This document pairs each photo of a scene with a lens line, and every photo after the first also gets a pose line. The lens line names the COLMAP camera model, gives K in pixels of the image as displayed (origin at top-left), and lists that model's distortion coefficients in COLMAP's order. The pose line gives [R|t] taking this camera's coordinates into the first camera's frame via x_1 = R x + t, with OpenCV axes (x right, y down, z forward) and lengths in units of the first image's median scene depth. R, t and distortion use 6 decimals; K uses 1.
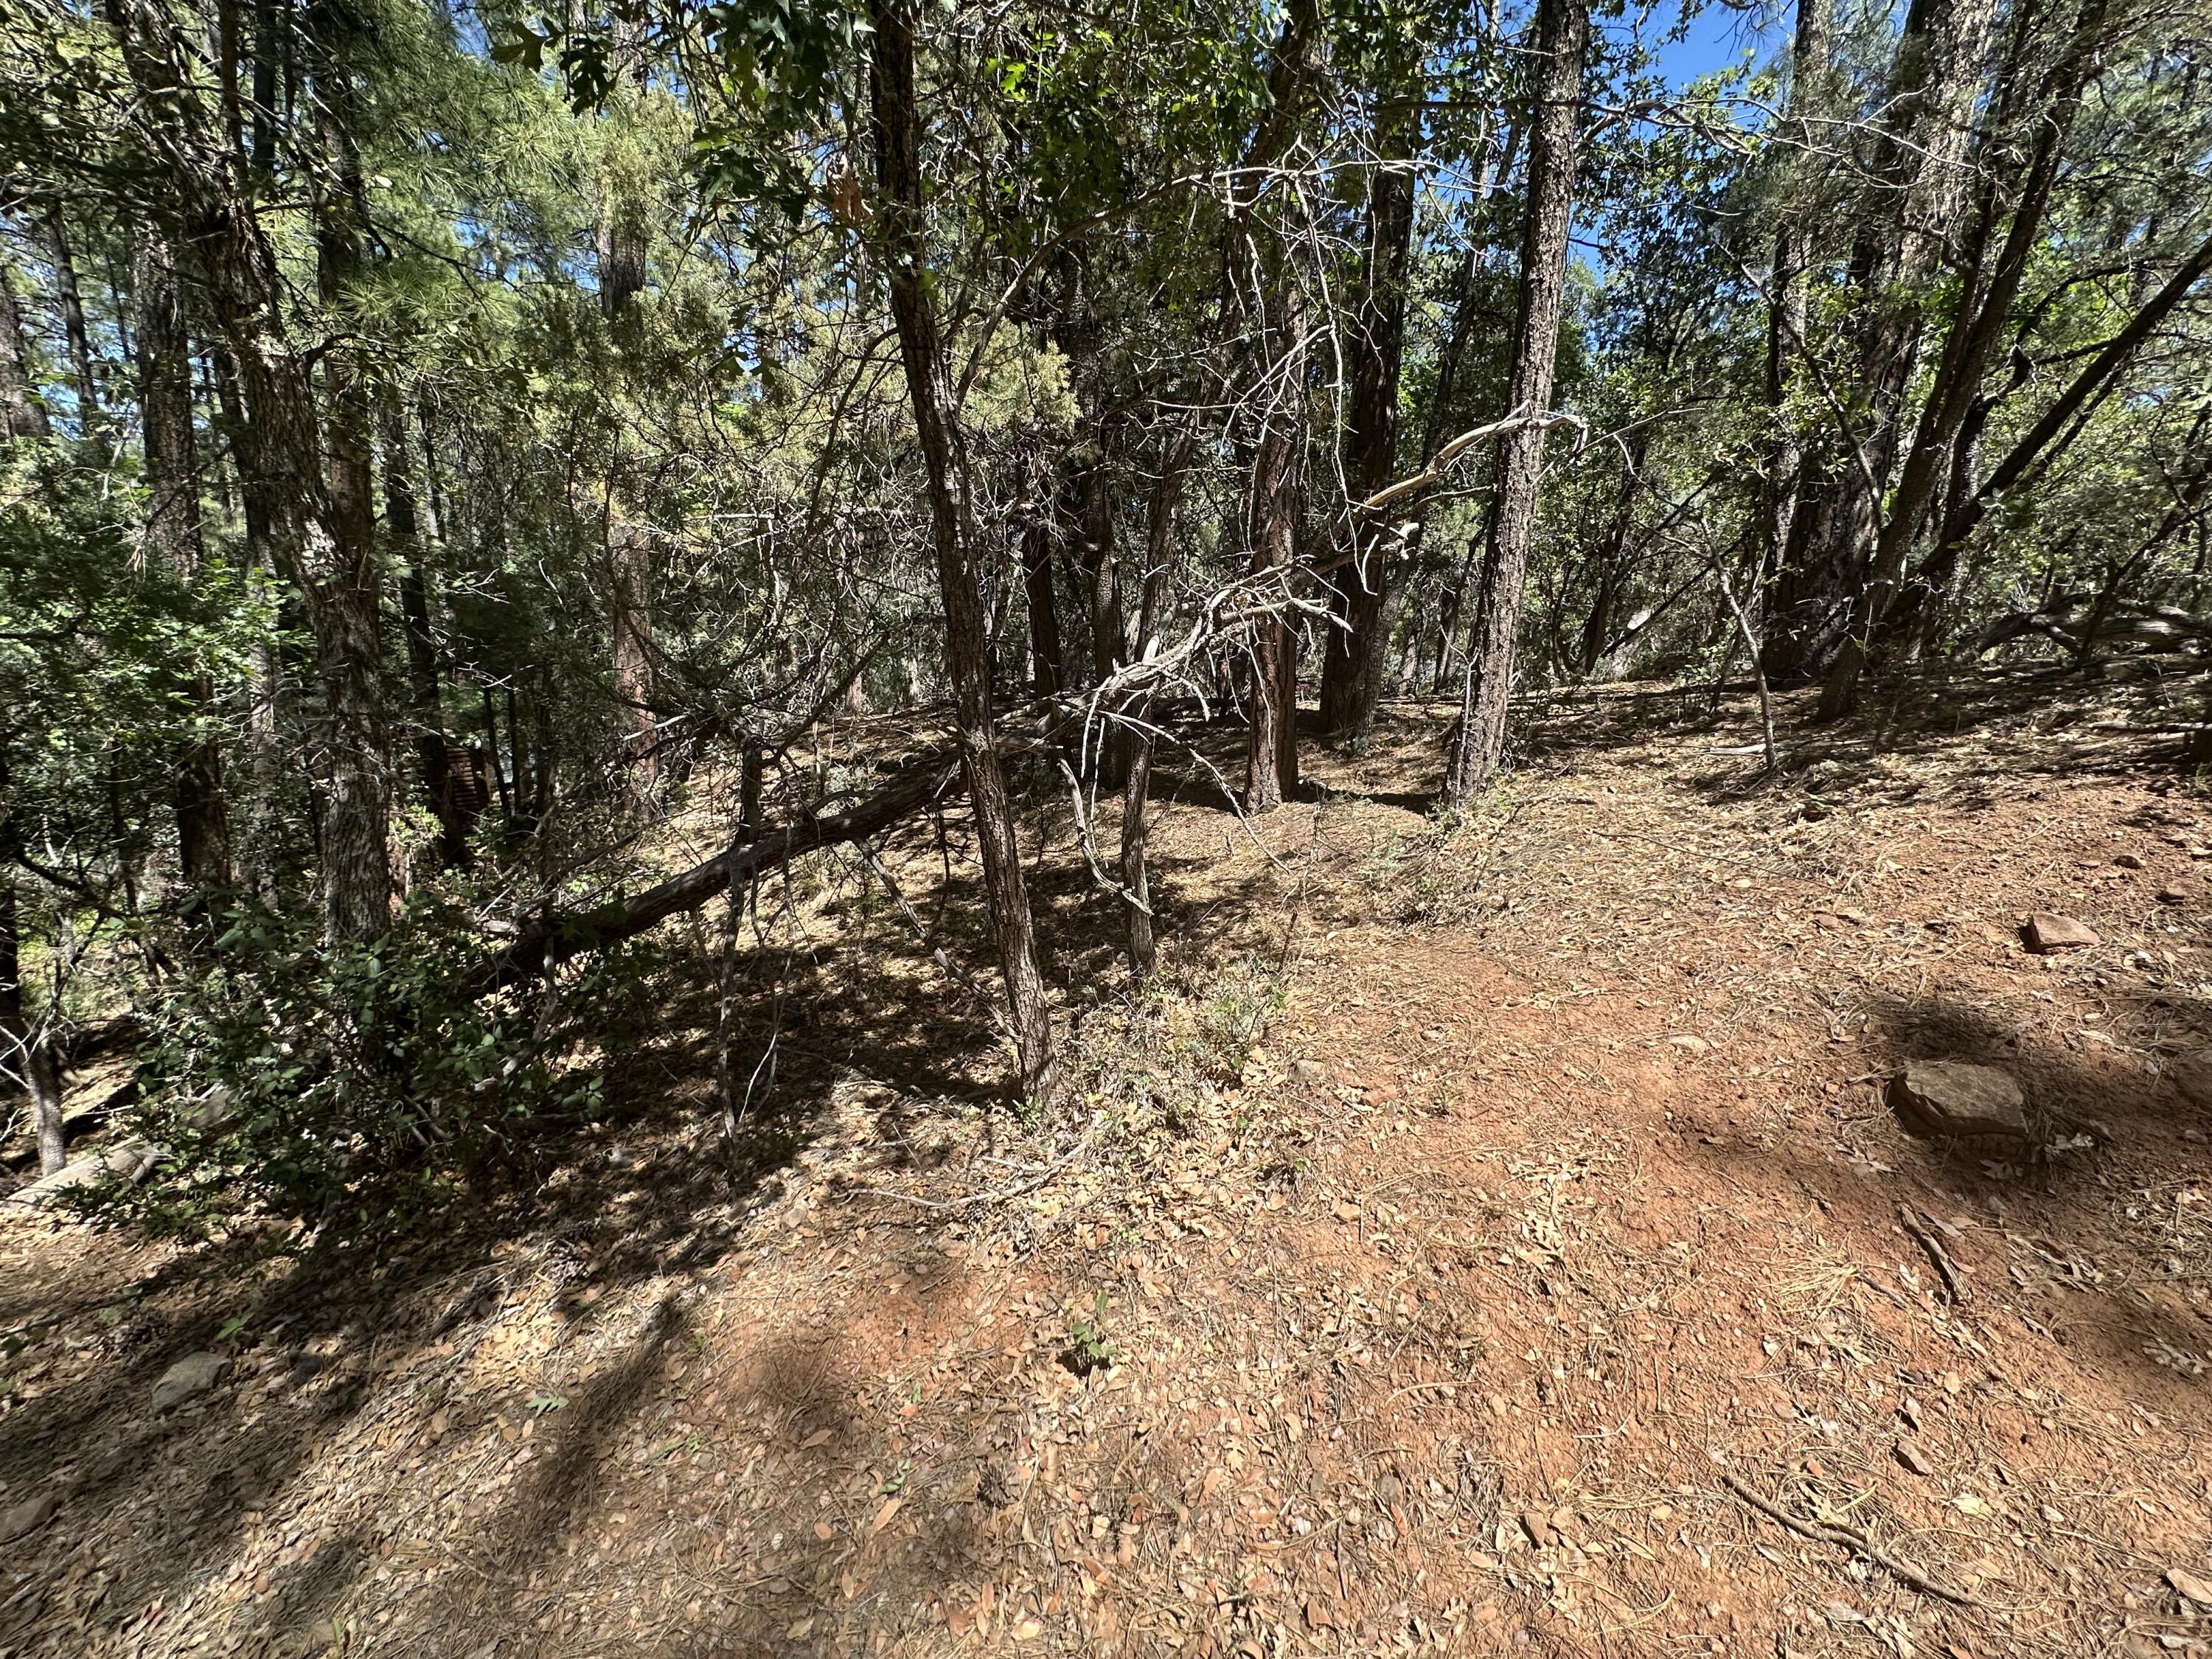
lens RADIAL K [[883.8, 0, 1107.1], [0, 883.8, 828.3], [0, 0, 1]] dist [-0.002634, 0.000258]
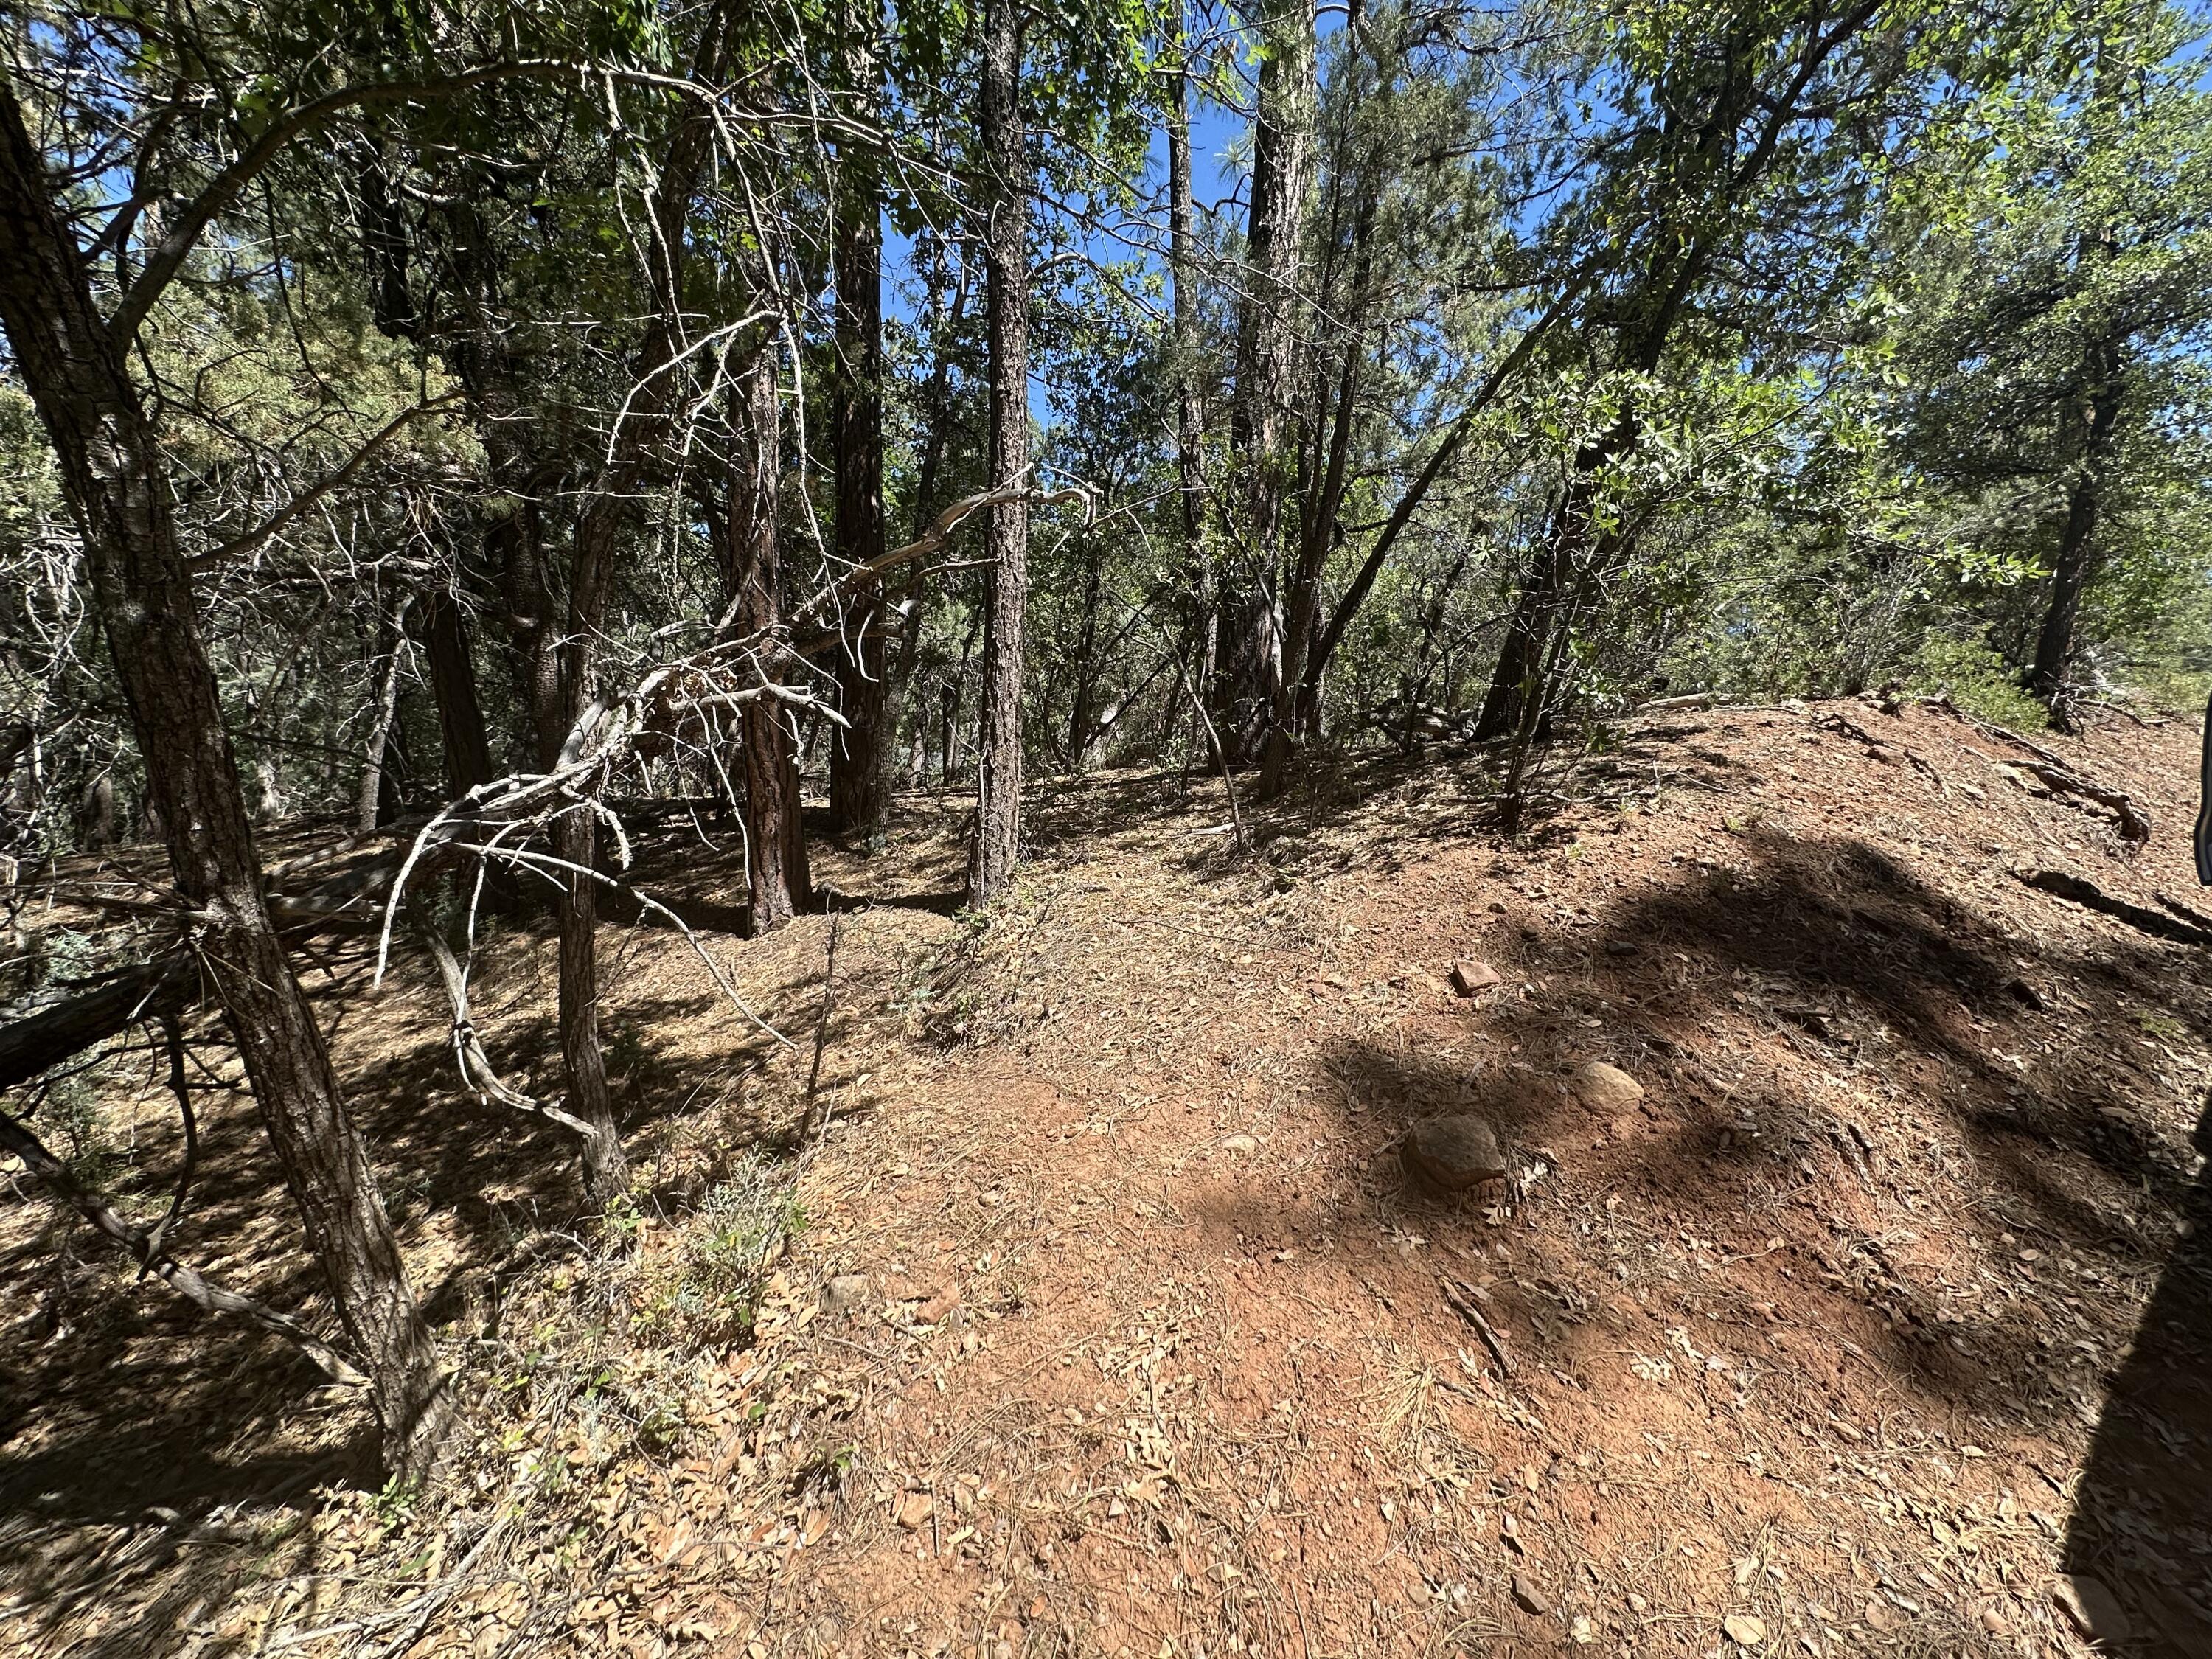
lens RADIAL K [[883.8, 0, 1107.1], [0, 883.8, 828.3], [0, 0, 1]] dist [-0.002634, 0.000258]
pose [[0.859808, -0.058342, 0.507274, 0.046069], [0.109974, 0.991295, -0.072391, -0.034029], [-0.498634, 0.118029, 0.858739, 0.147738]]
